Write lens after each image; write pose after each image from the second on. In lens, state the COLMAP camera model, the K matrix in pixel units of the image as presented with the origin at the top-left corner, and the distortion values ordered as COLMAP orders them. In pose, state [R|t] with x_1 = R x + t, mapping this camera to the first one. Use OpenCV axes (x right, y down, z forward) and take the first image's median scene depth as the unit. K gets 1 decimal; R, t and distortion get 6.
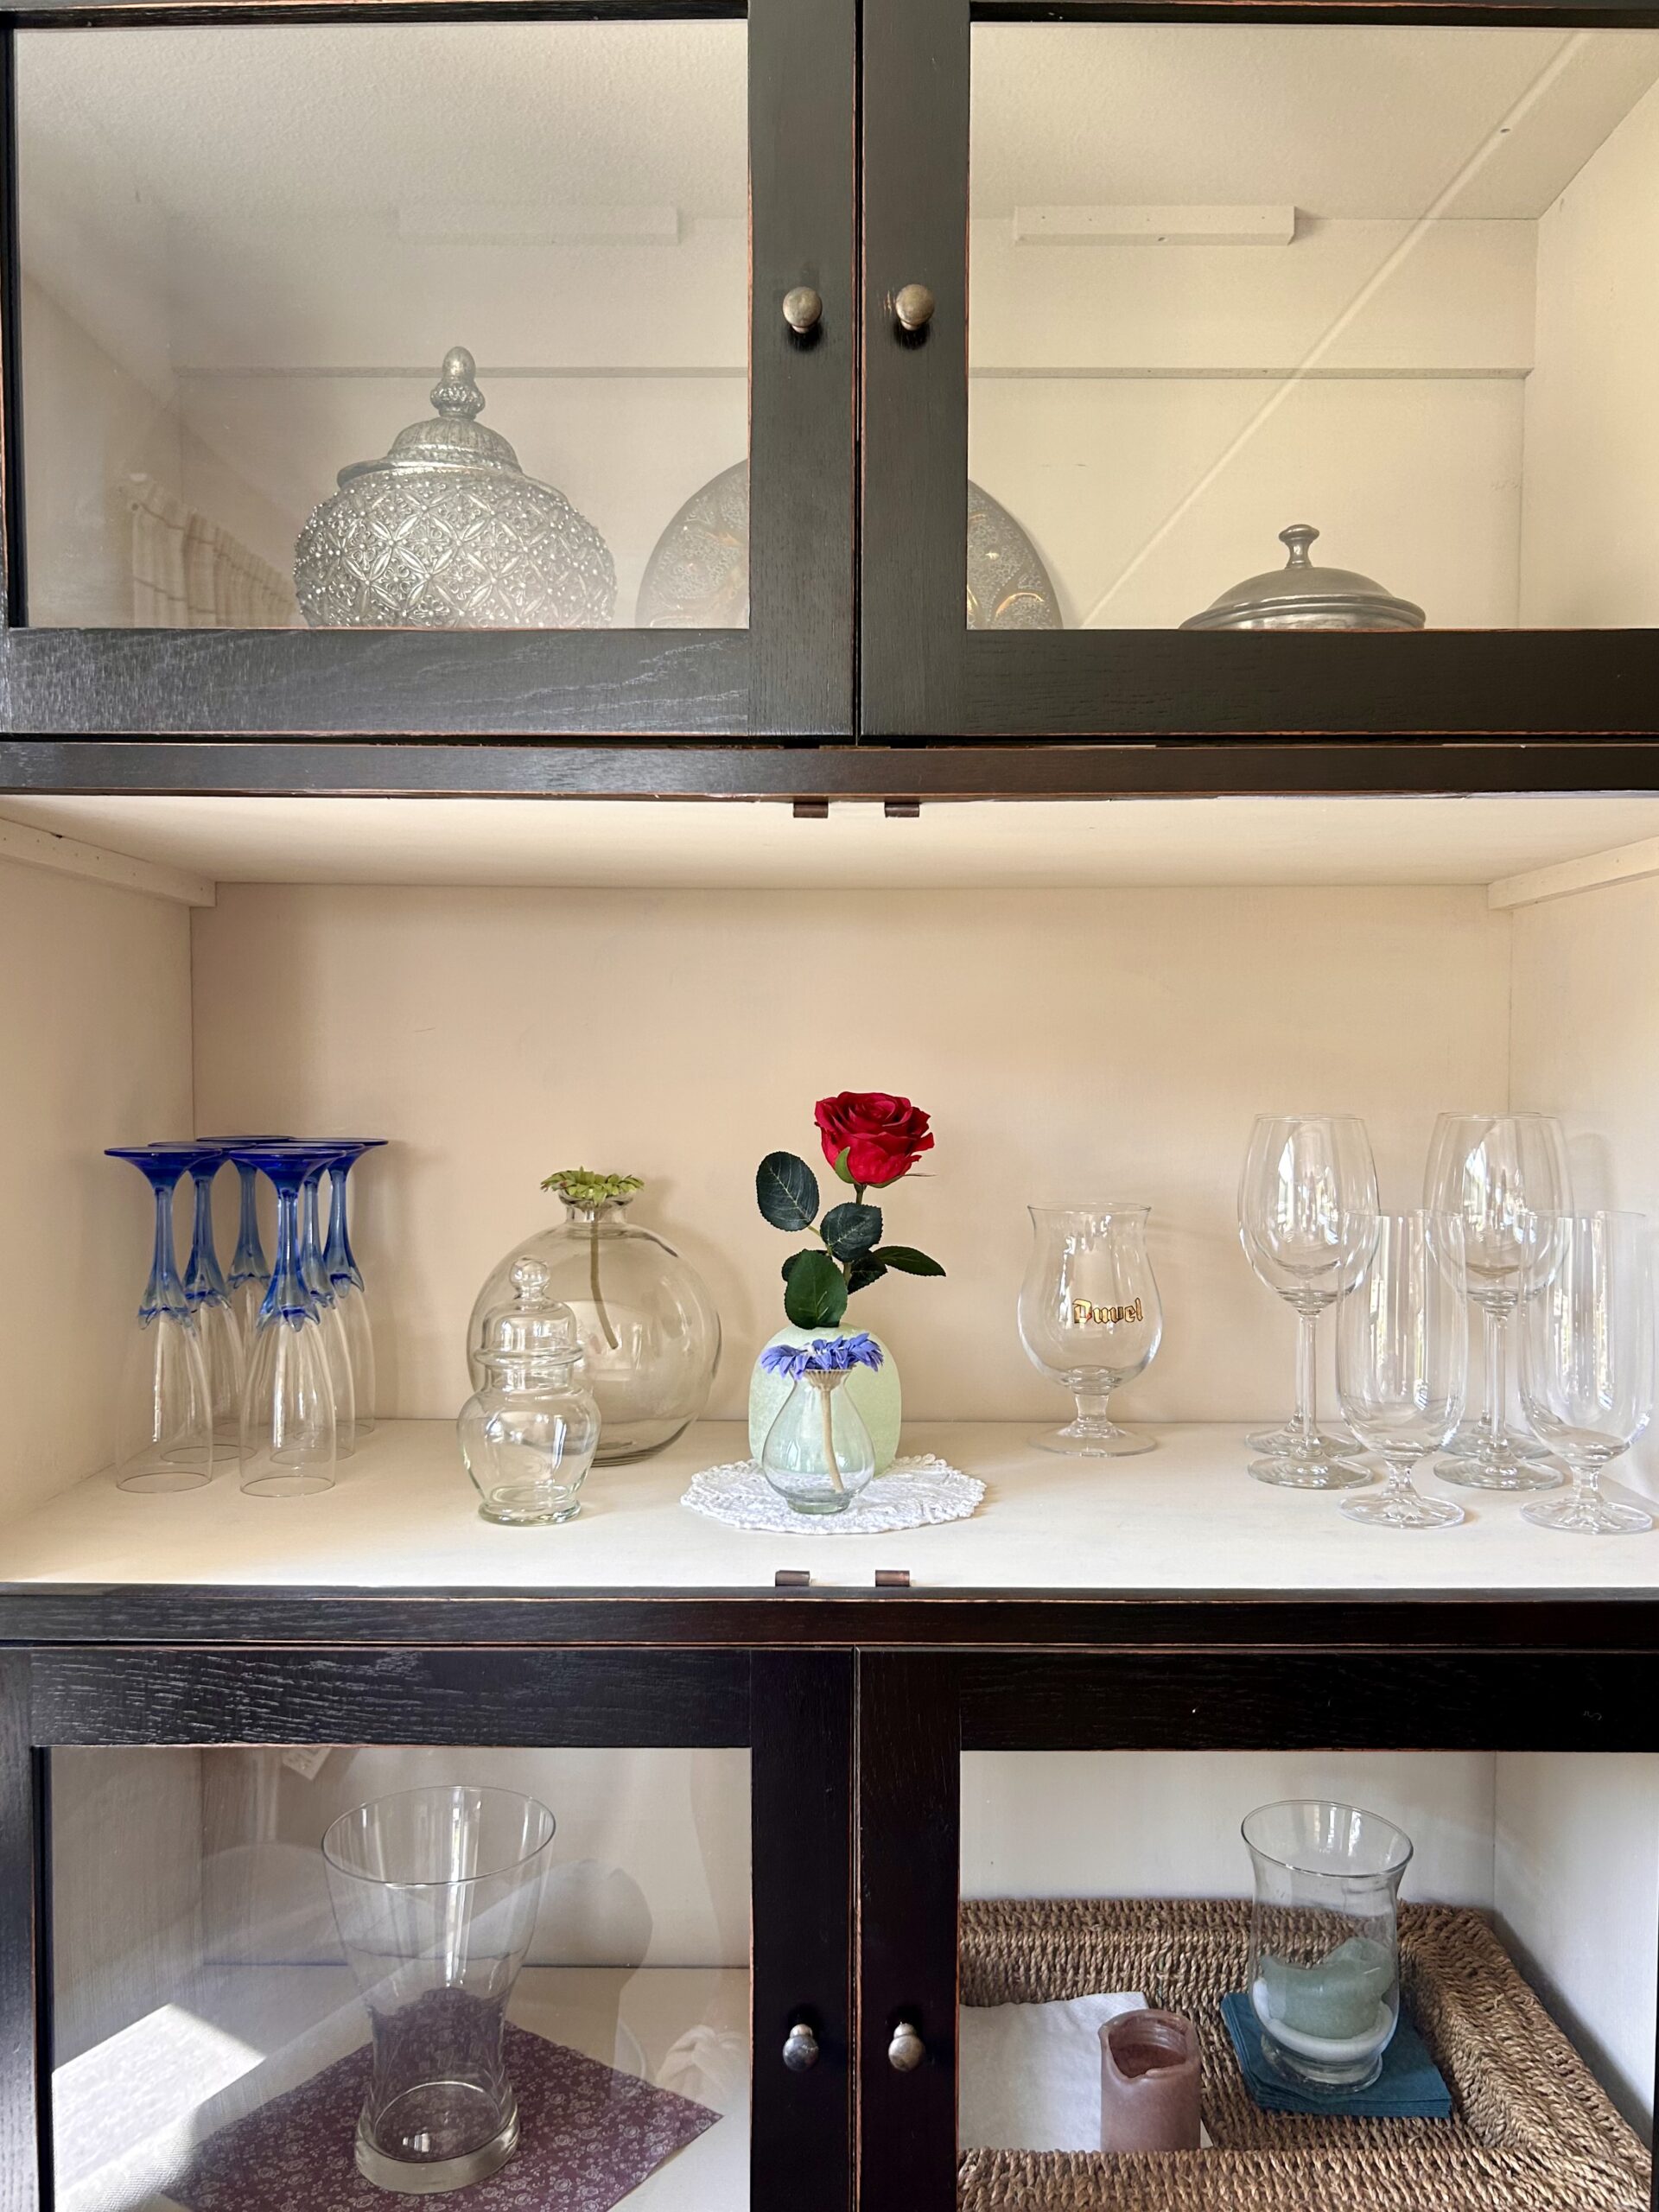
lens RADIAL K [[1763.8, 0, 828.4], [0, 1763.8, 1107.5], [0, 0, 1]] dist [0.037919, -0.009956]
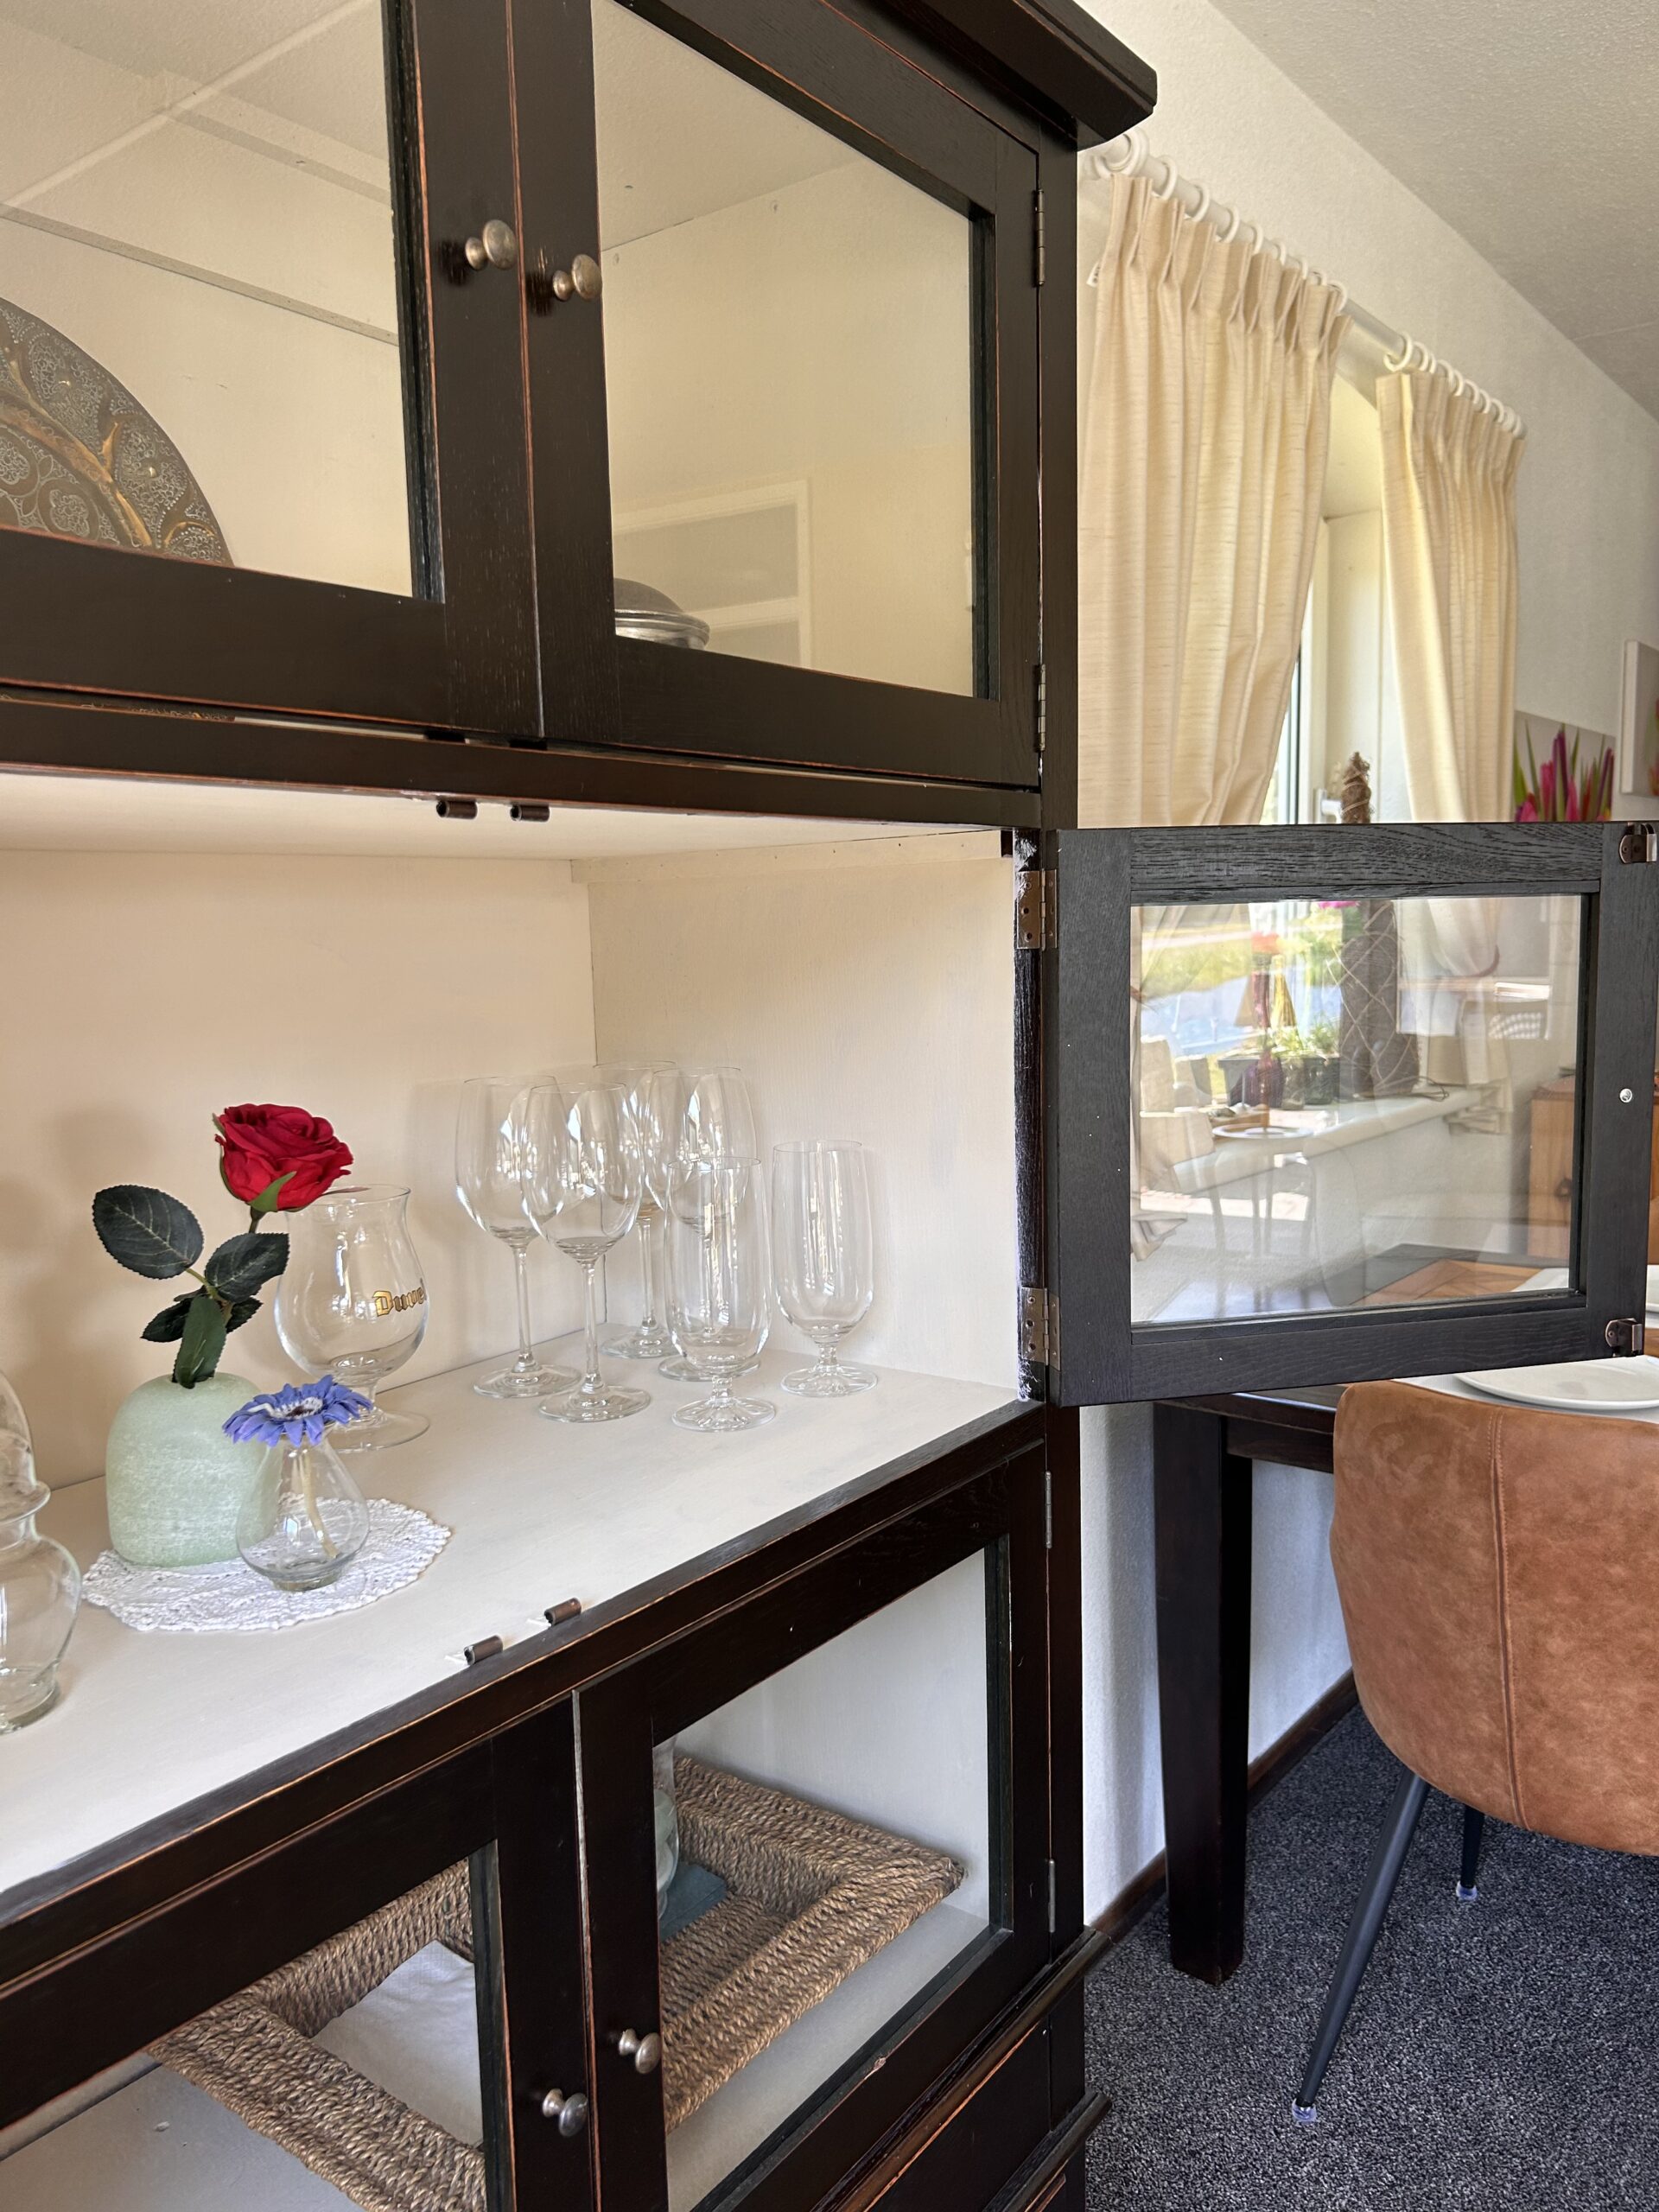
lens RADIAL K [[1662.3, 0, 828.7], [0, 1662.3, 1115.6], [0, 0, 1]] dist [0.055975, -0.066890]
pose [[0.612476, -0.111833, 0.782538, -0.485641], [0.058077, 0.993633, 0.096545, -0.072209], [-0.788353, -0.013684, 0.615072, 0.282773]]
